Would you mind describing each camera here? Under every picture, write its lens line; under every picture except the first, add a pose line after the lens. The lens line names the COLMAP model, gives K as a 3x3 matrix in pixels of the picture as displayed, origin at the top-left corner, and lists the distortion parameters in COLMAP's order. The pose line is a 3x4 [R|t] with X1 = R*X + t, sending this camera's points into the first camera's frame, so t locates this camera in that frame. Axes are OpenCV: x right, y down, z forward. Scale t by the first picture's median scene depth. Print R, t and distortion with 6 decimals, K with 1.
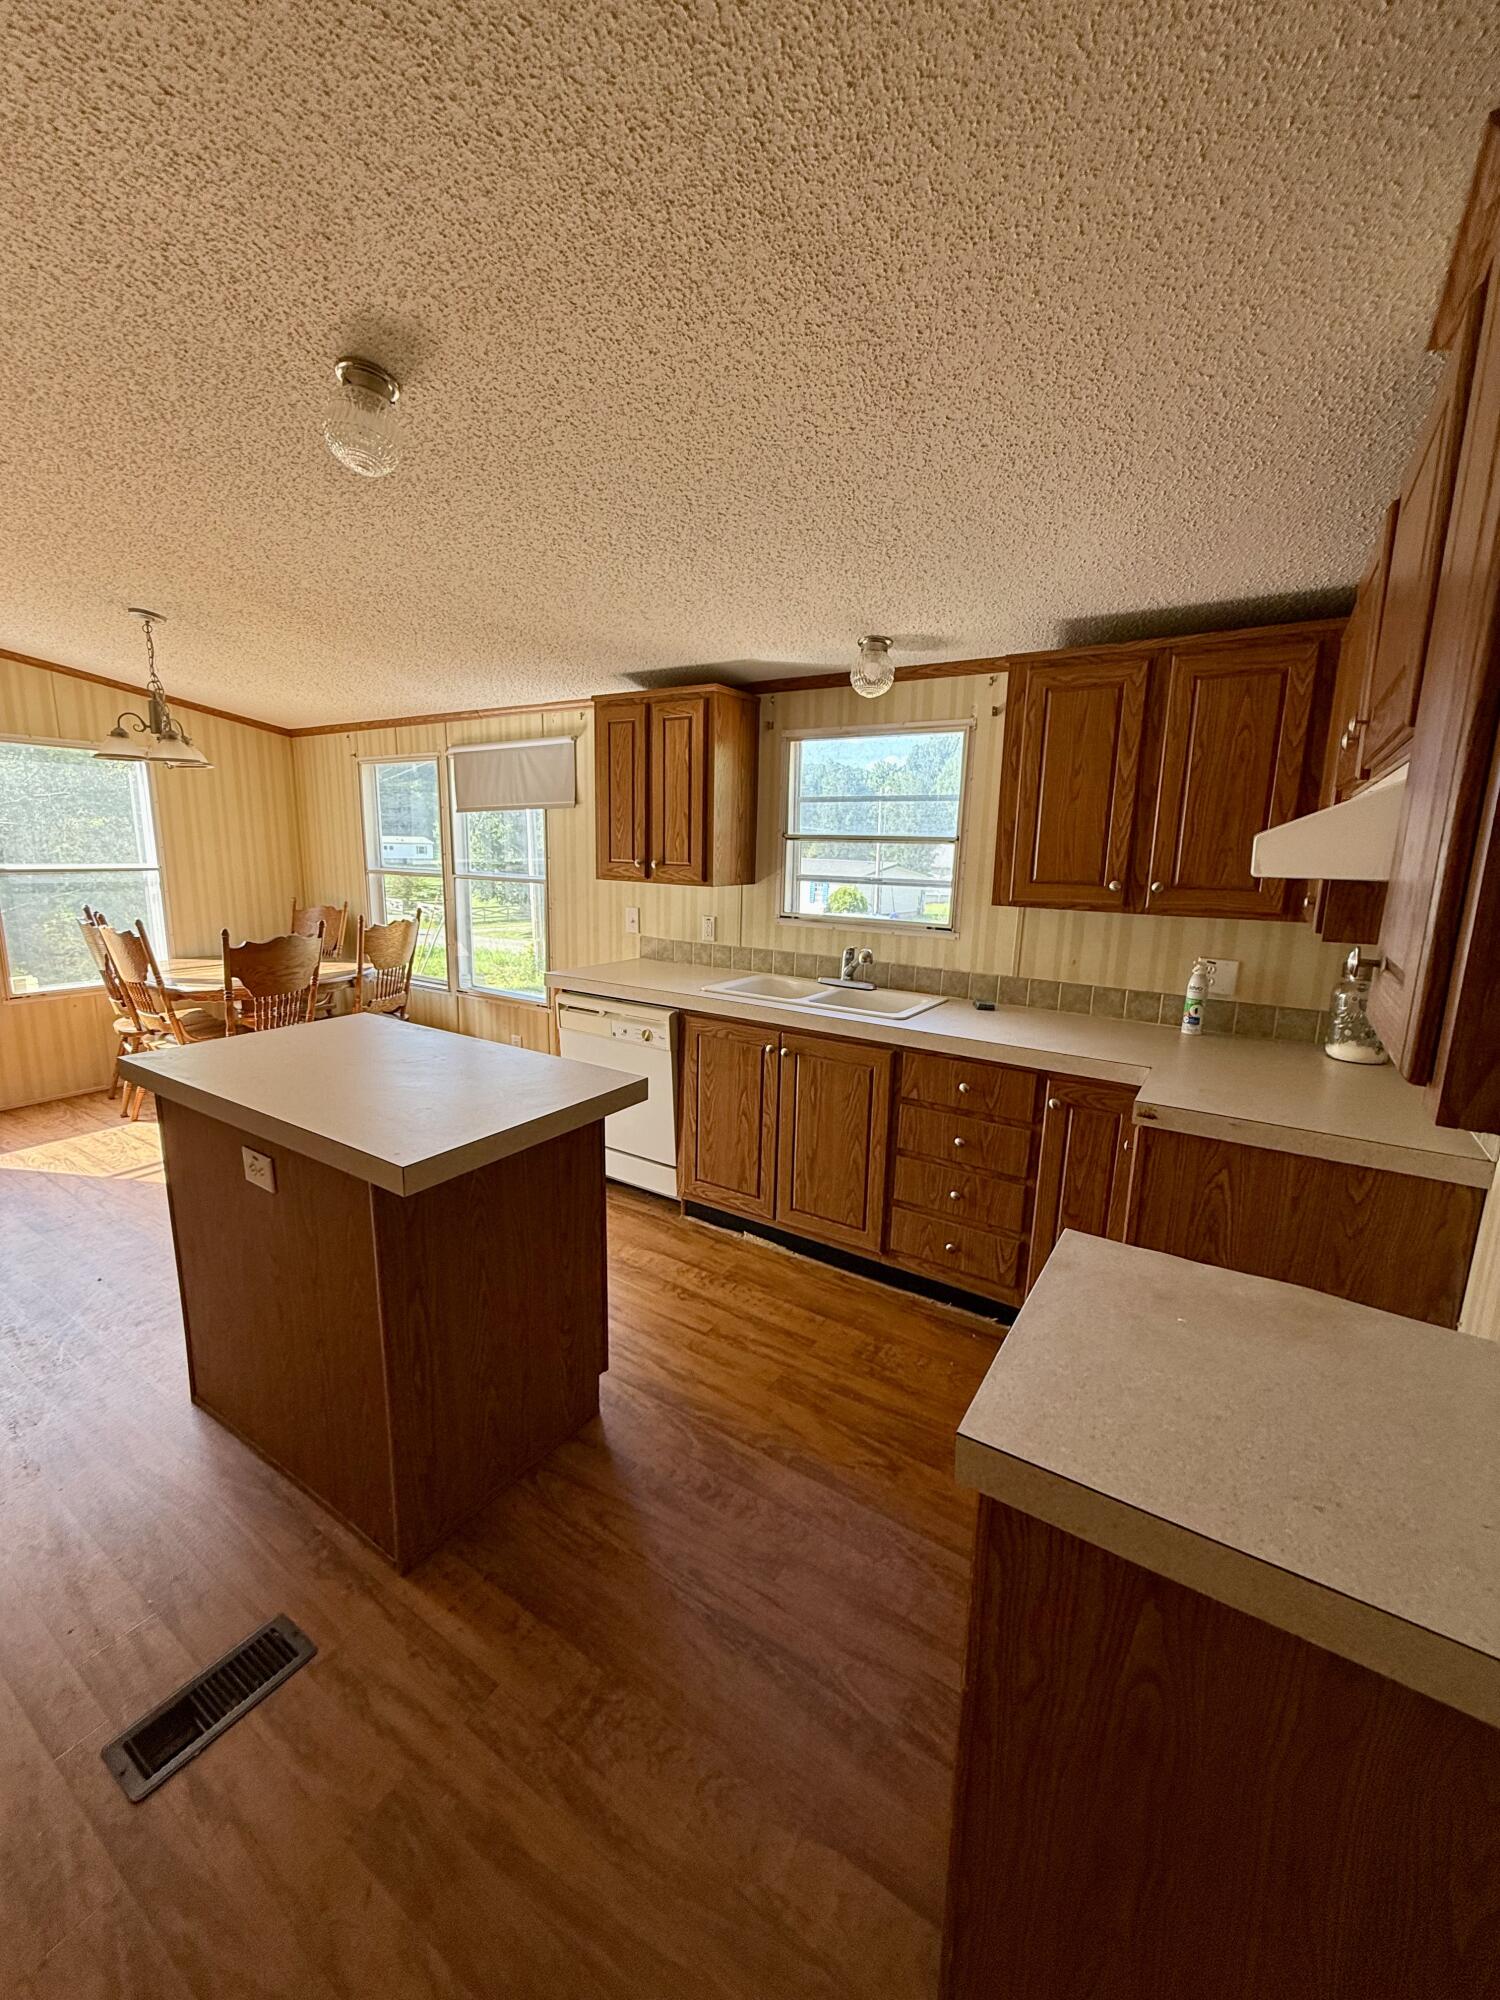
lens RADIAL K [[795.7, 0, 747.6], [0, 795.7, 995.3], [0, 0, 1]] dist [0.000850, -0.000050]
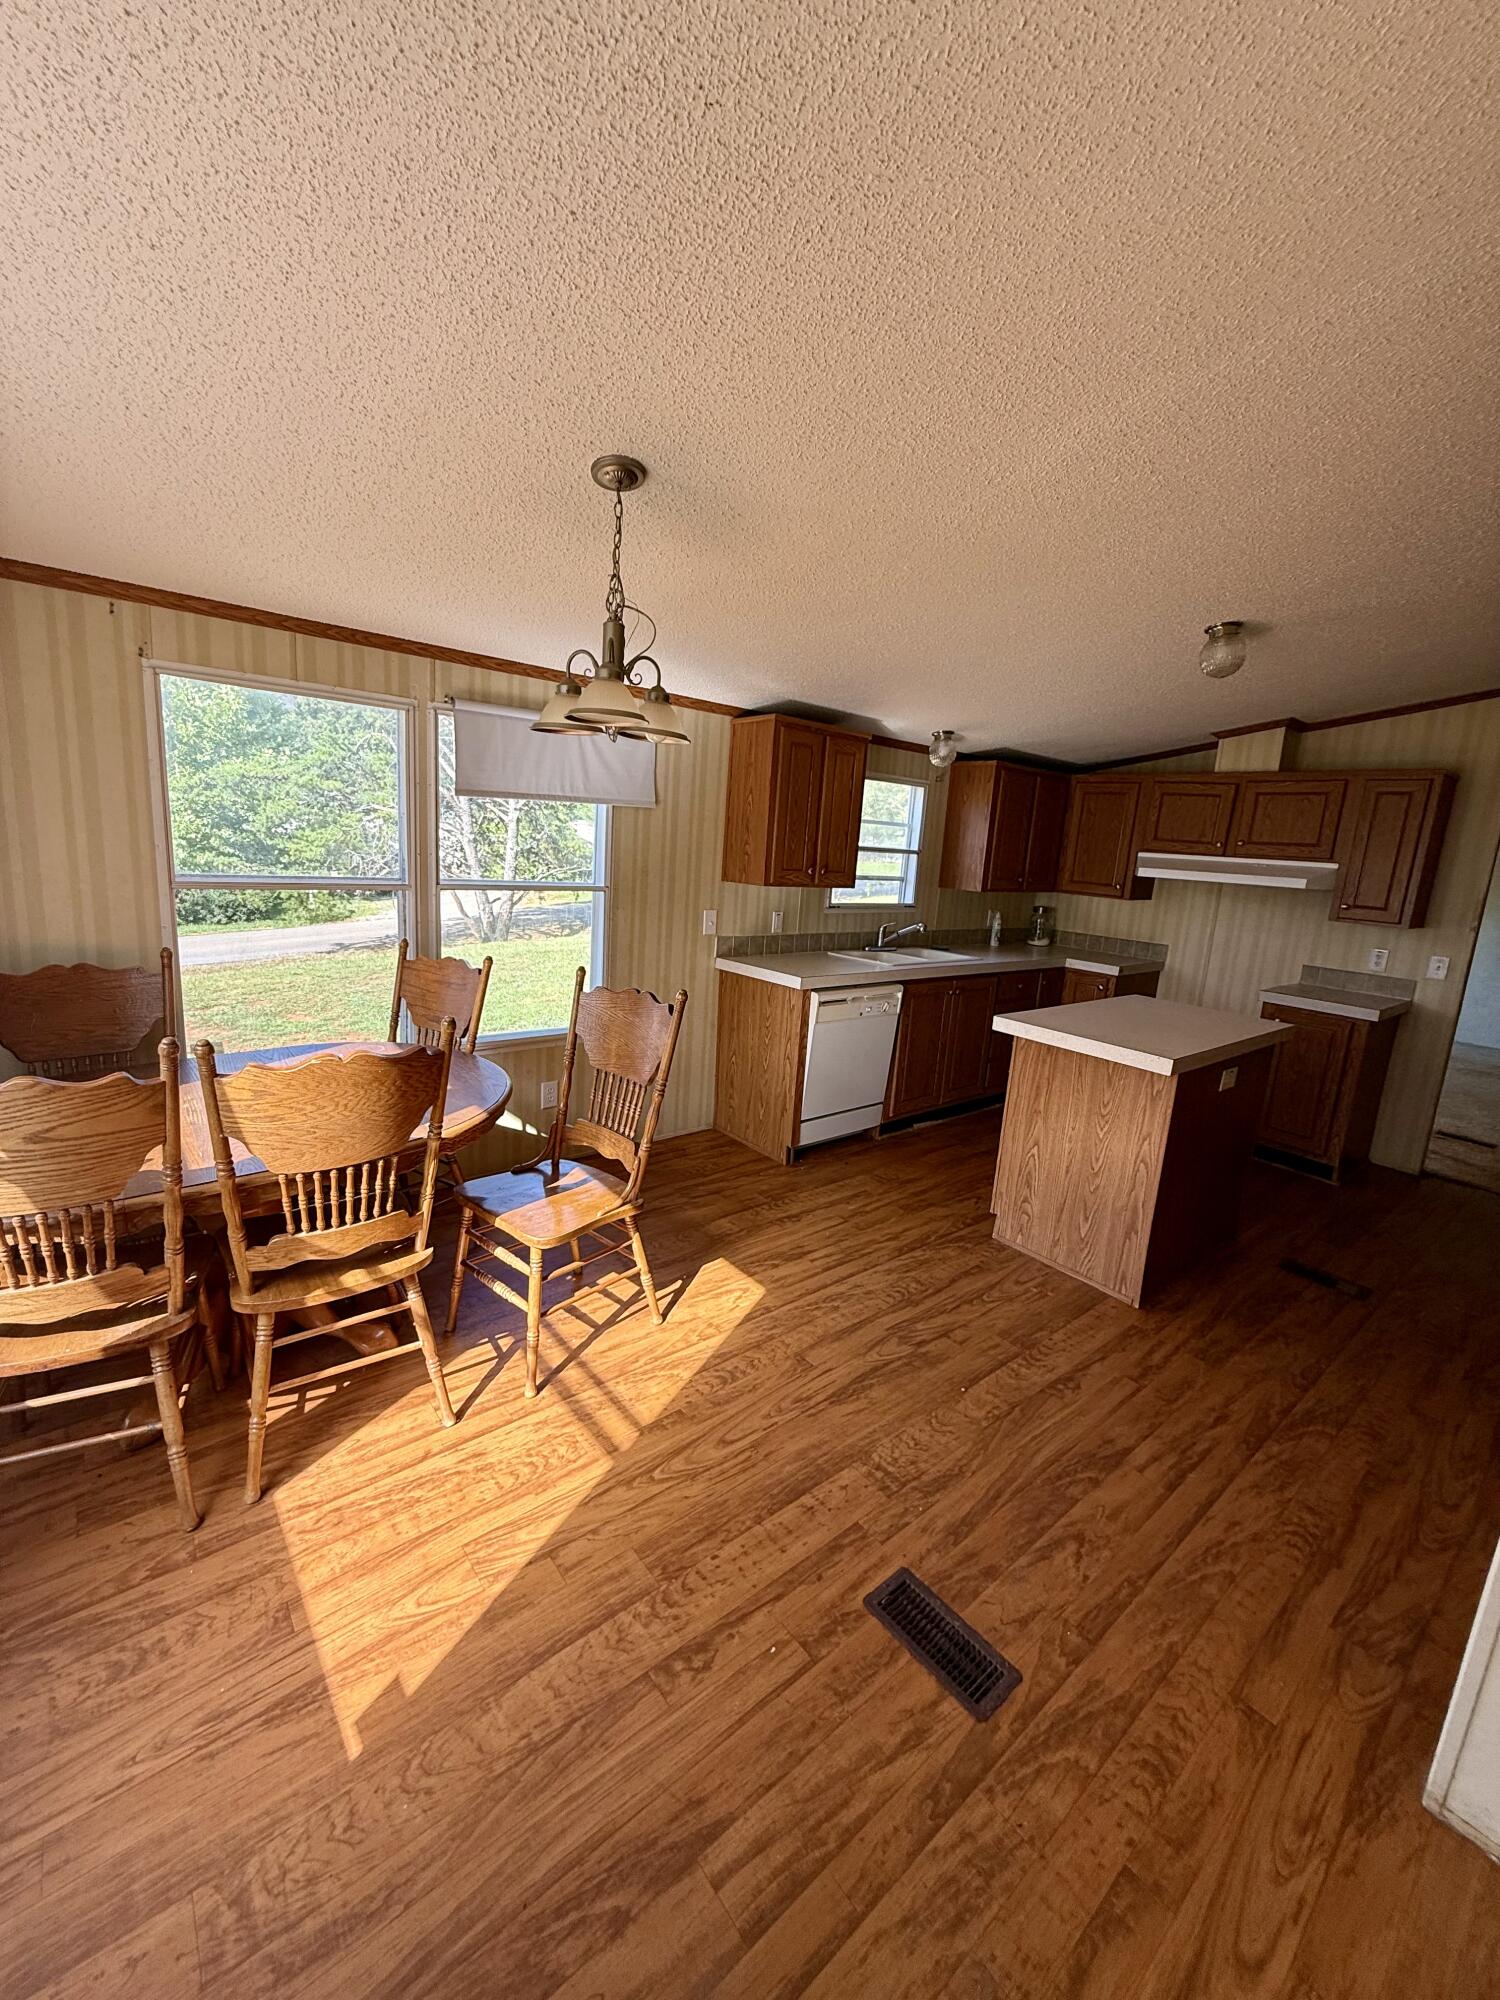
lens RADIAL K [[795.7, 0, 743.6], [0, 795.7, 1000.0], [0, 0, 1]] dist [0.000850, -0.000050]
pose [[0.307139, -0.193981, 0.931685, -1.632095], [0.119372, 0.979126, 0.164506, -0.234326], [-0.944148, 0.060691, 0.323884, 0.926996]]
